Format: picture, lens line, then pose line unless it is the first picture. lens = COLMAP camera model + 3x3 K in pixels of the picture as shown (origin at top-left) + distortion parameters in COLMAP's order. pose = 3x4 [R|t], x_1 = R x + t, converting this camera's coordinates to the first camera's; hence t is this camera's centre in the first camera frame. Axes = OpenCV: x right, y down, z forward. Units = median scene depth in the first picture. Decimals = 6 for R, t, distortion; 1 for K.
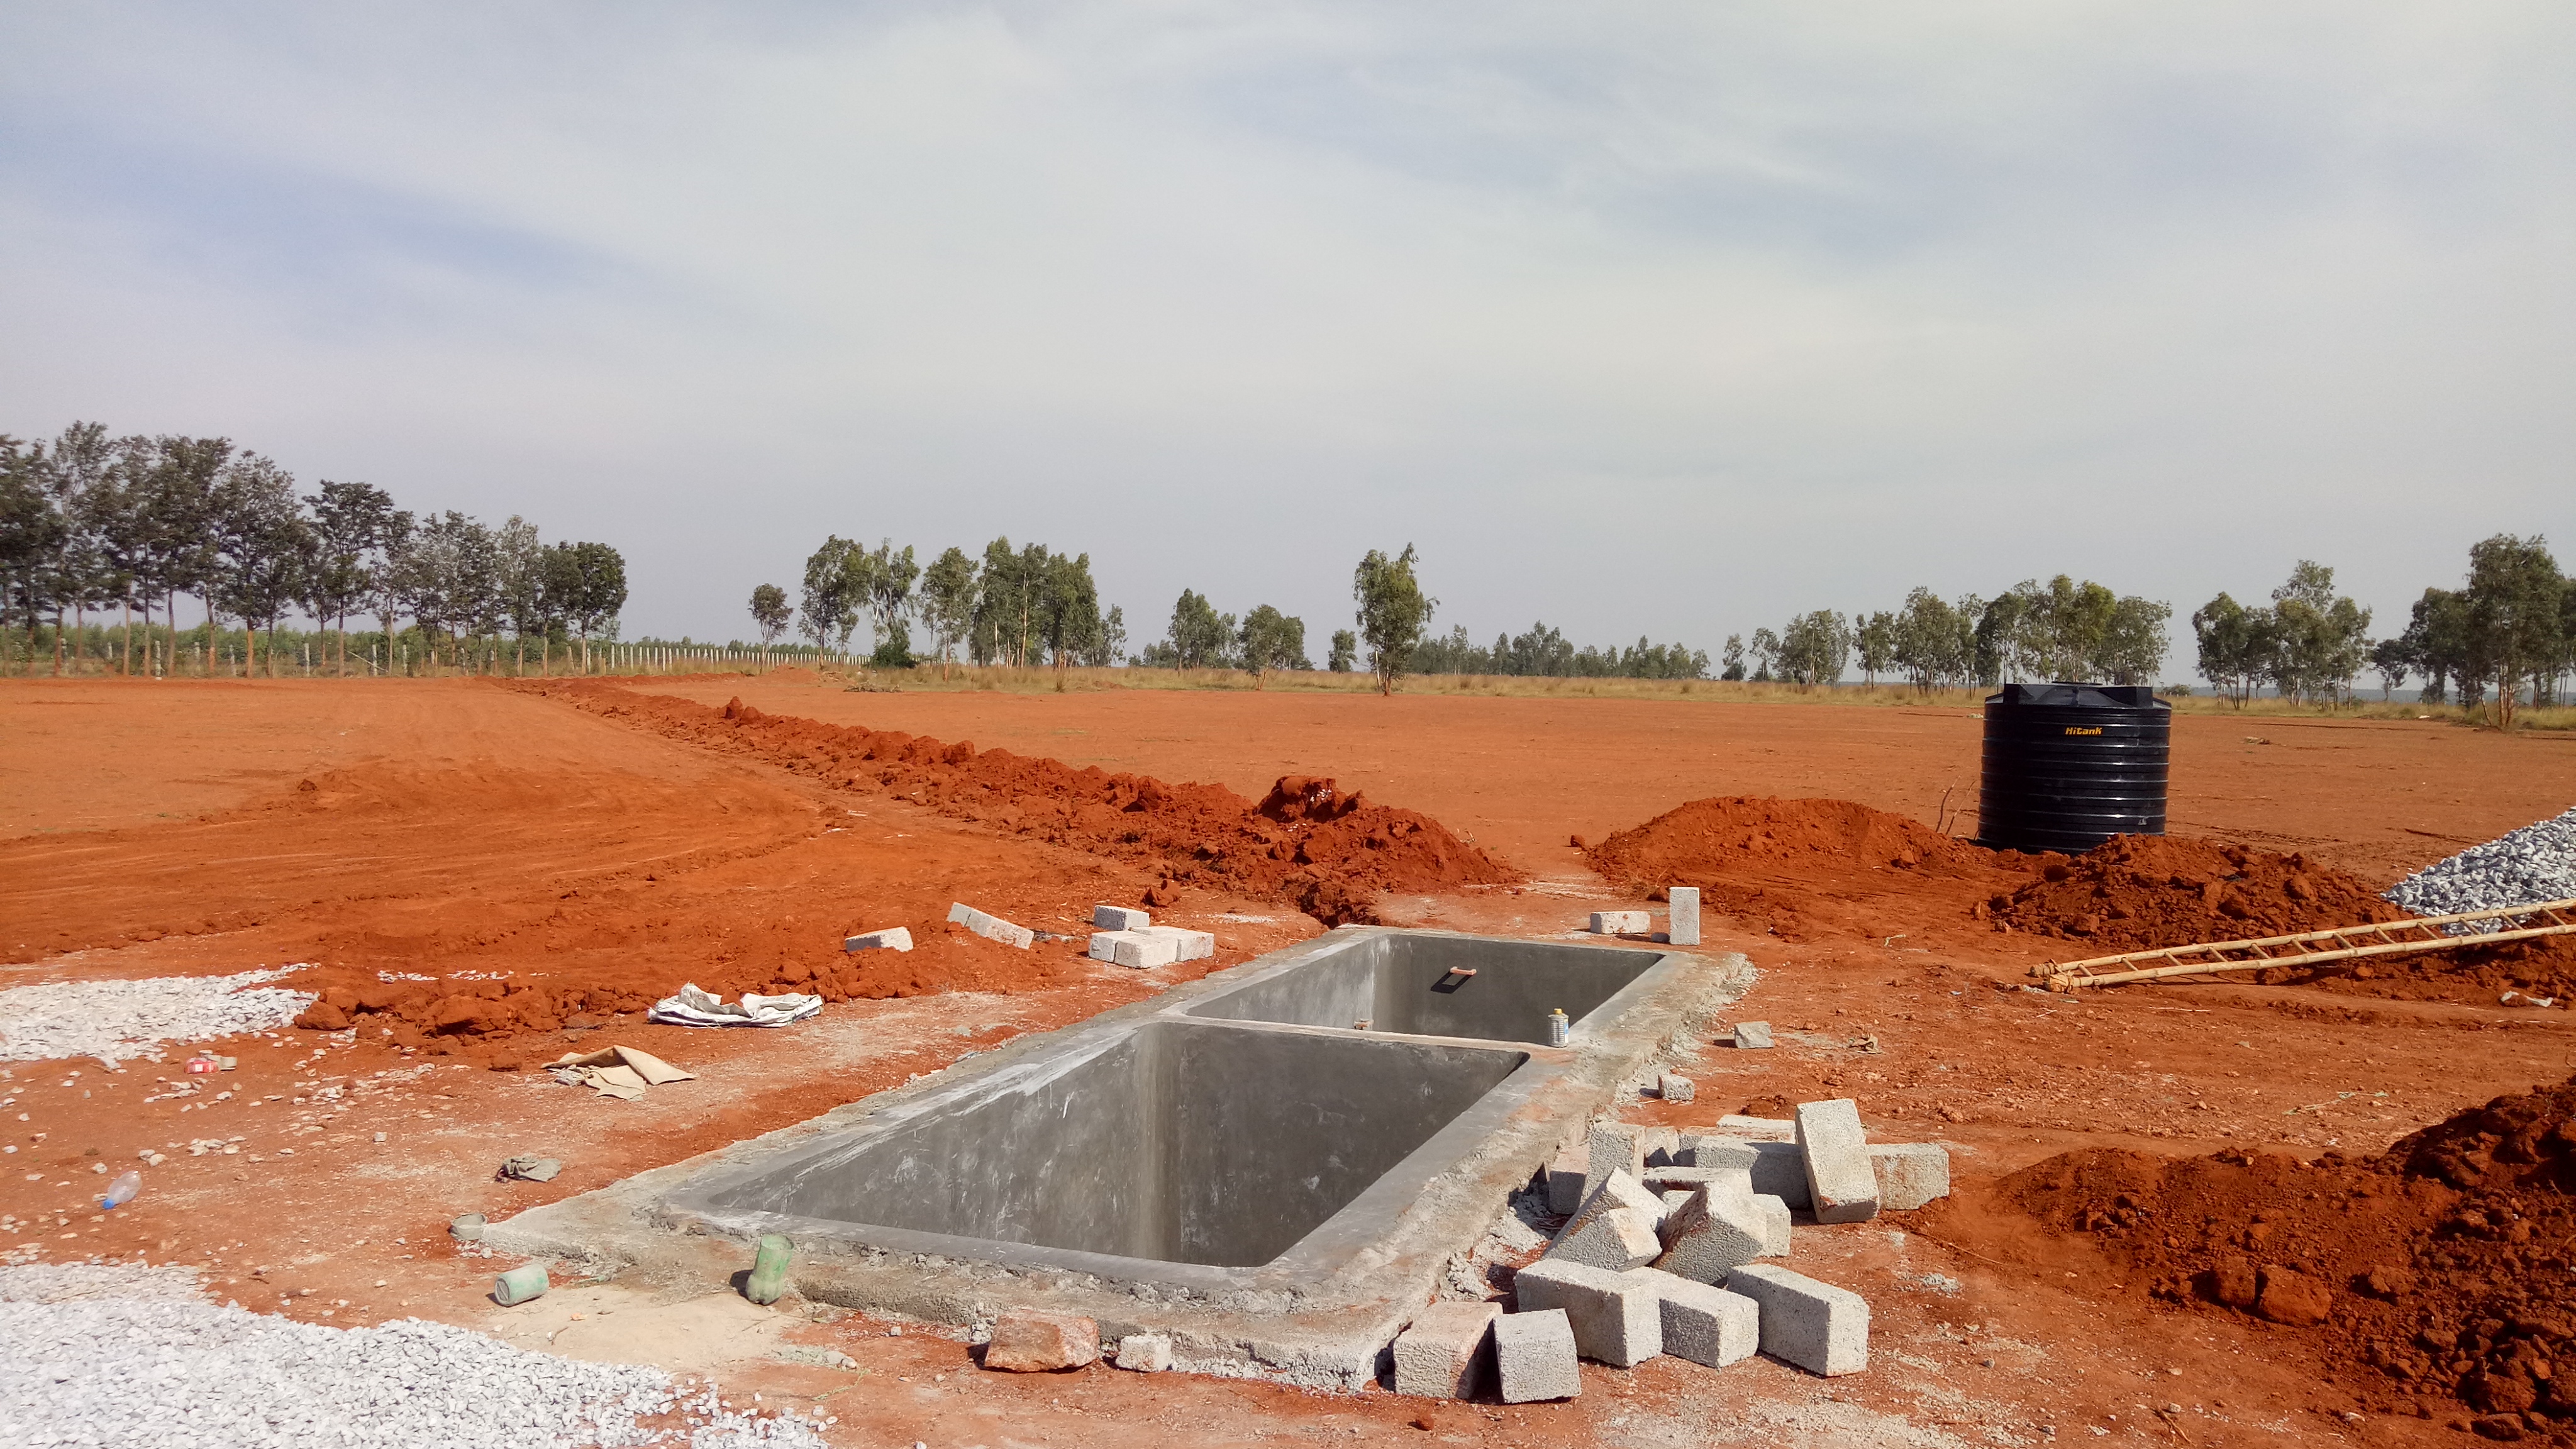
lens RADIAL K [[1911.5, 0, 1288.2], [0, 1911.5, 753.5], [0, 0, 1]] dist [0.046960, -0.046899]
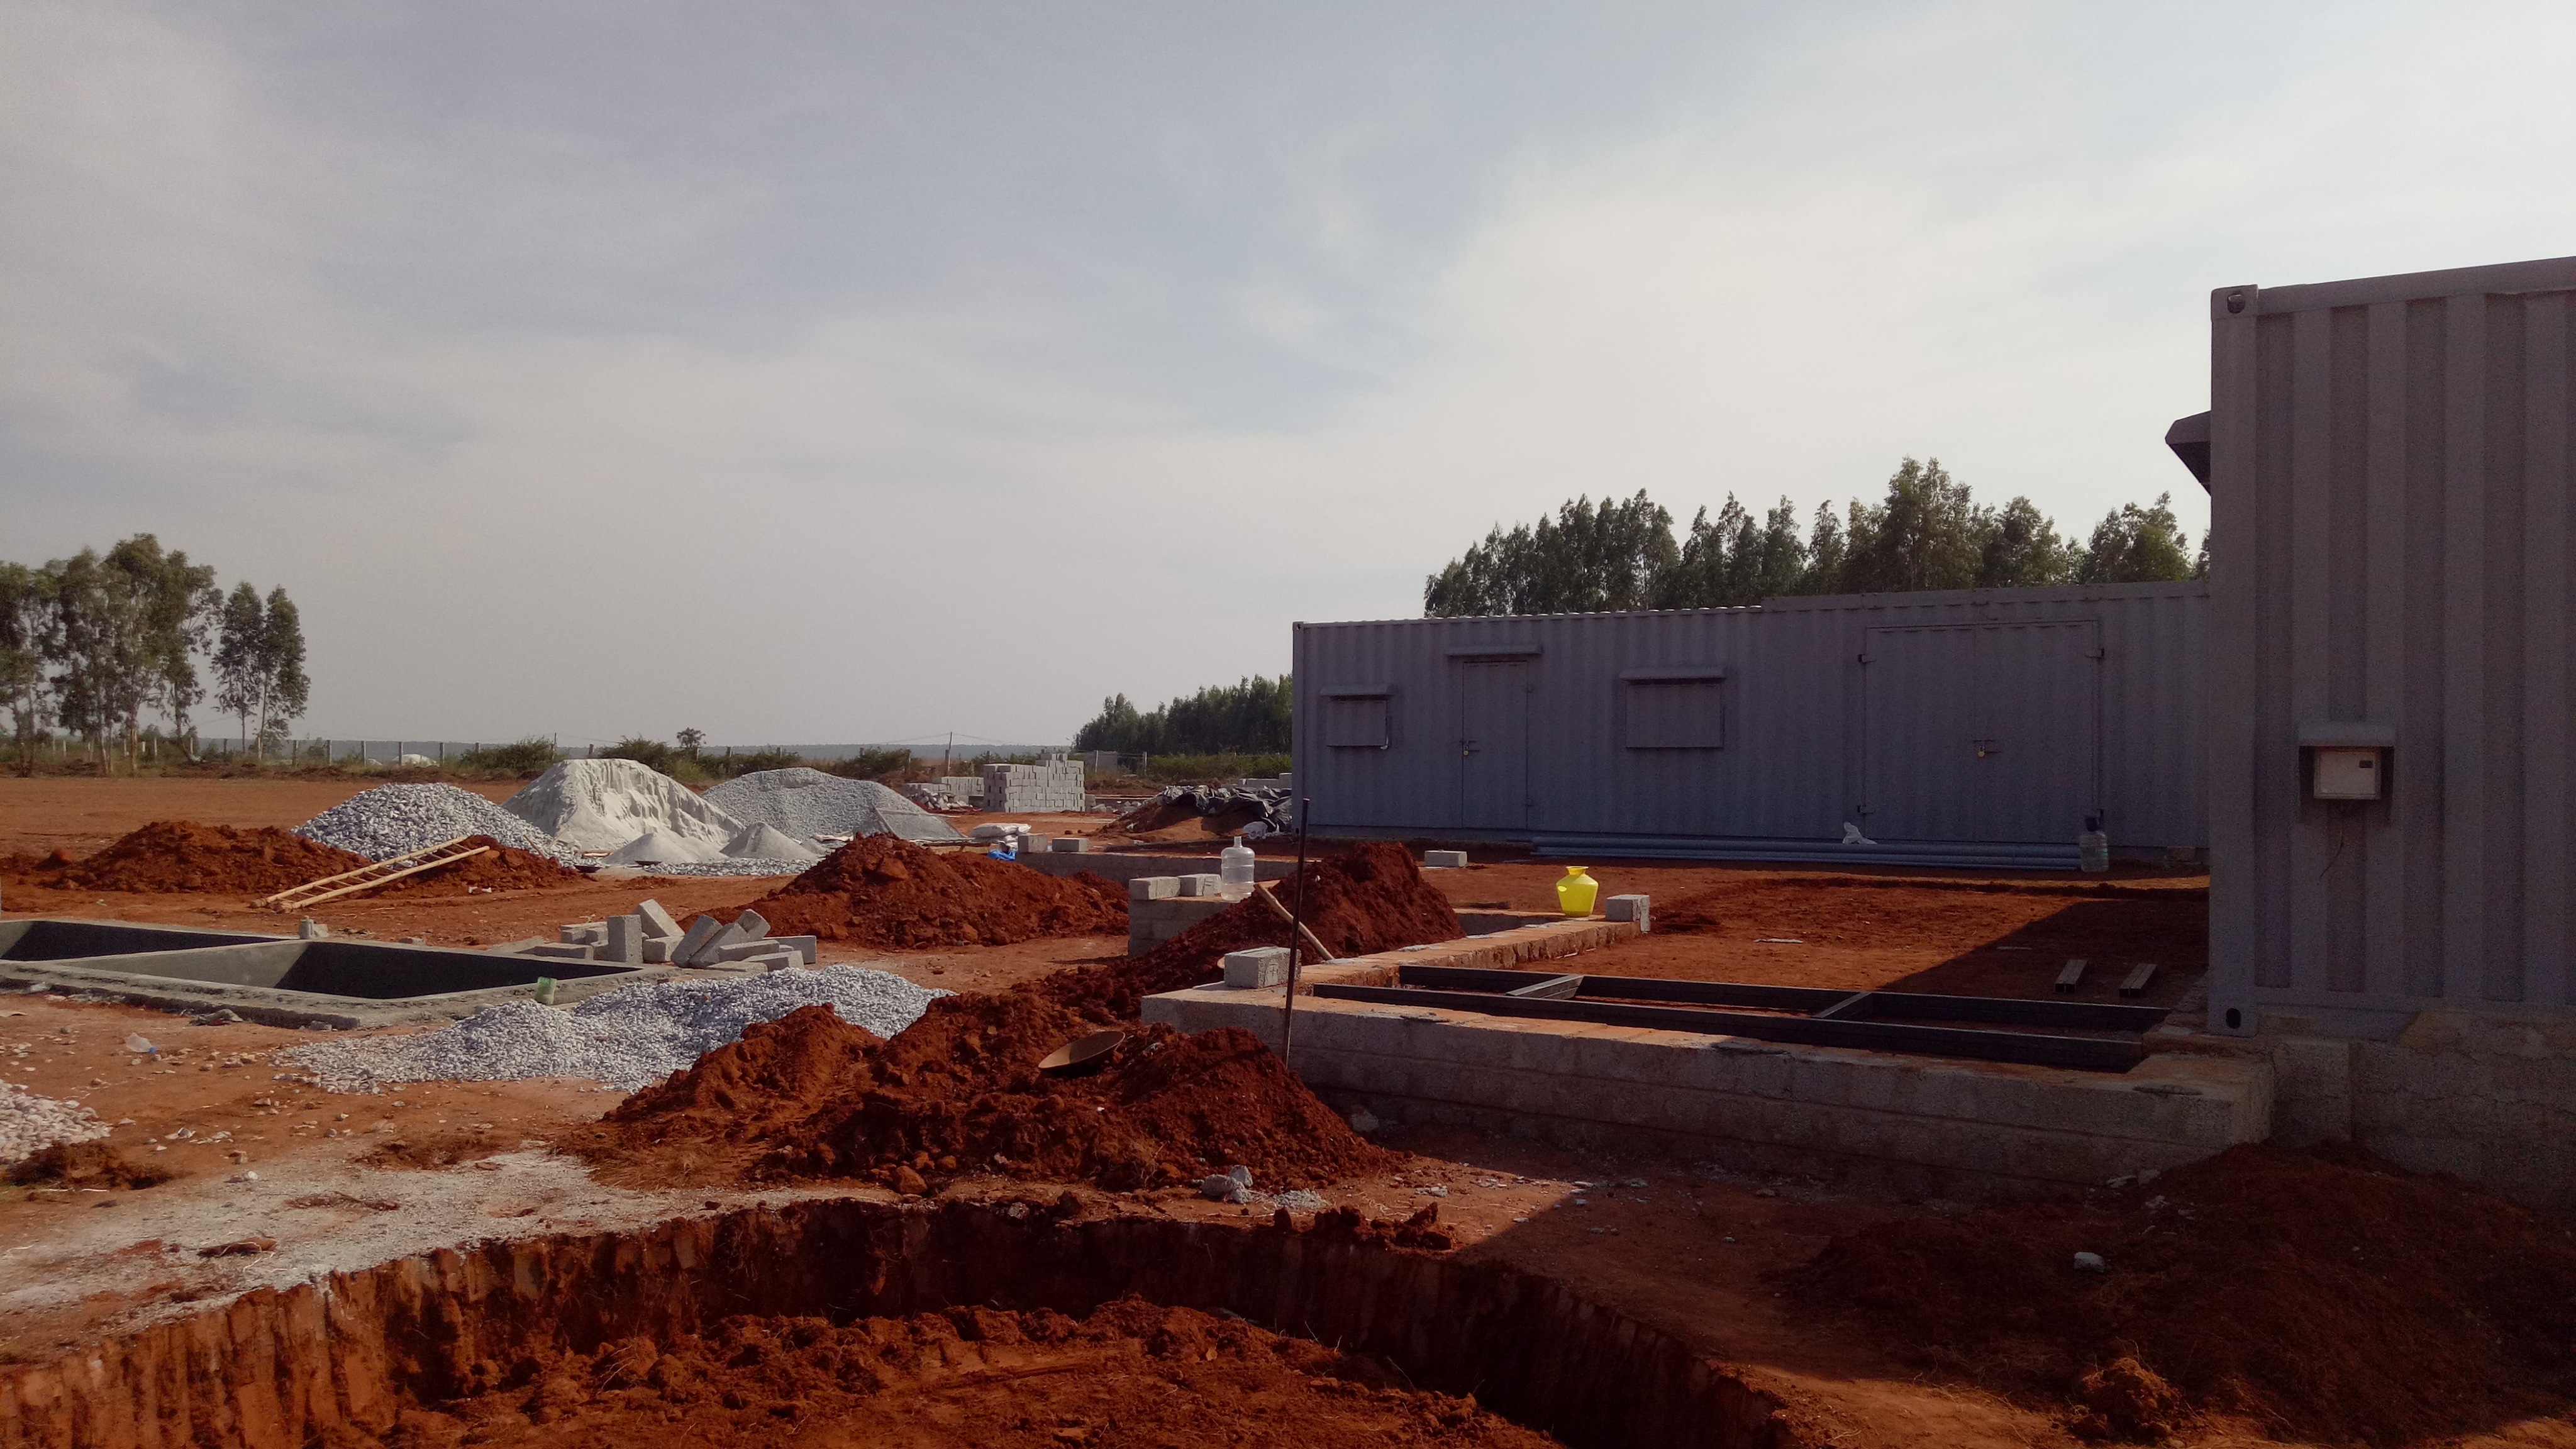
lens RADIAL K [[1911.5, 0, 1288.2], [0, 1911.5, 753.5], [0, 0, 1]] dist [0.046960, -0.046899]
pose [[0.183930, -0.015406, 0.982819, -0.096654], [0.031854, 0.999445, 0.009705, 0.000552], [-0.982423, 0.029522, 0.184319, -0.008608]]
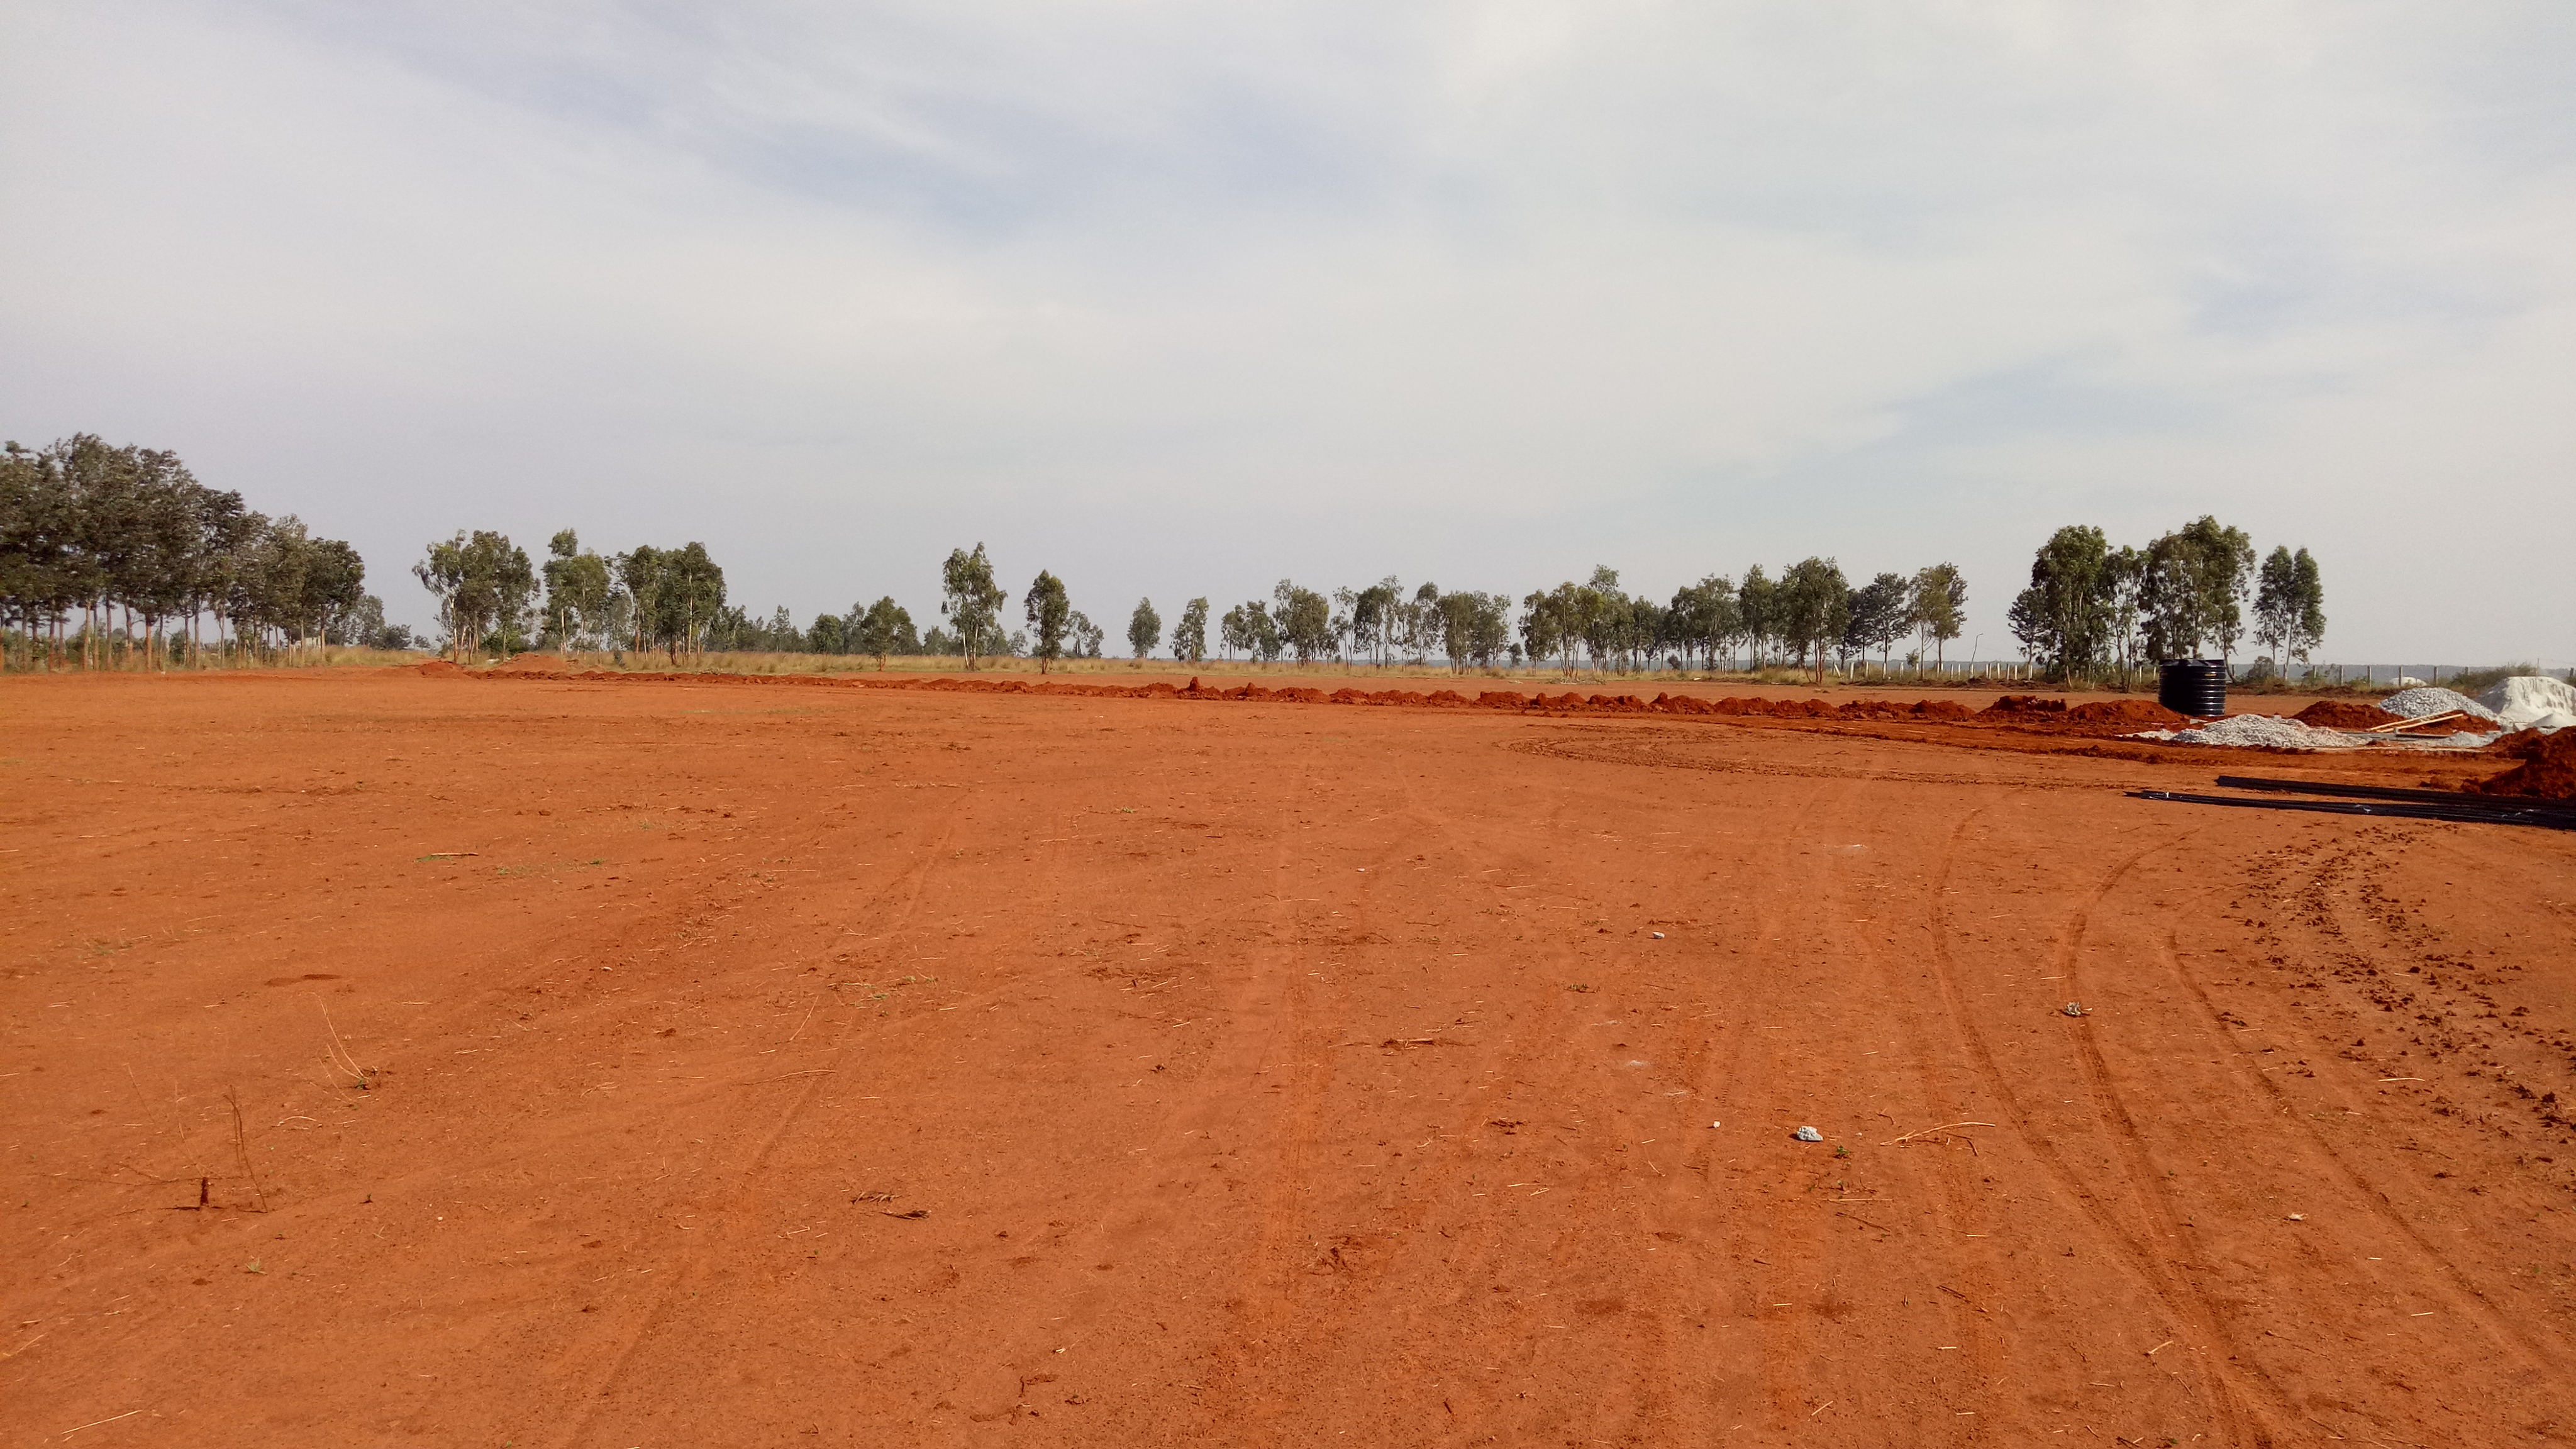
lens RADIAL K [[1889.4, 0, 1301.5], [0, 1889.4, 766.0], [0, 0, 1]] dist [0.044341, -0.039236]
pose [[0.905647, -0.036064, 0.422495, -0.337729], [0.027985, 0.999288, 0.025310, 0.002383], [-0.423107, -0.011098, 0.906012, -0.171005]]
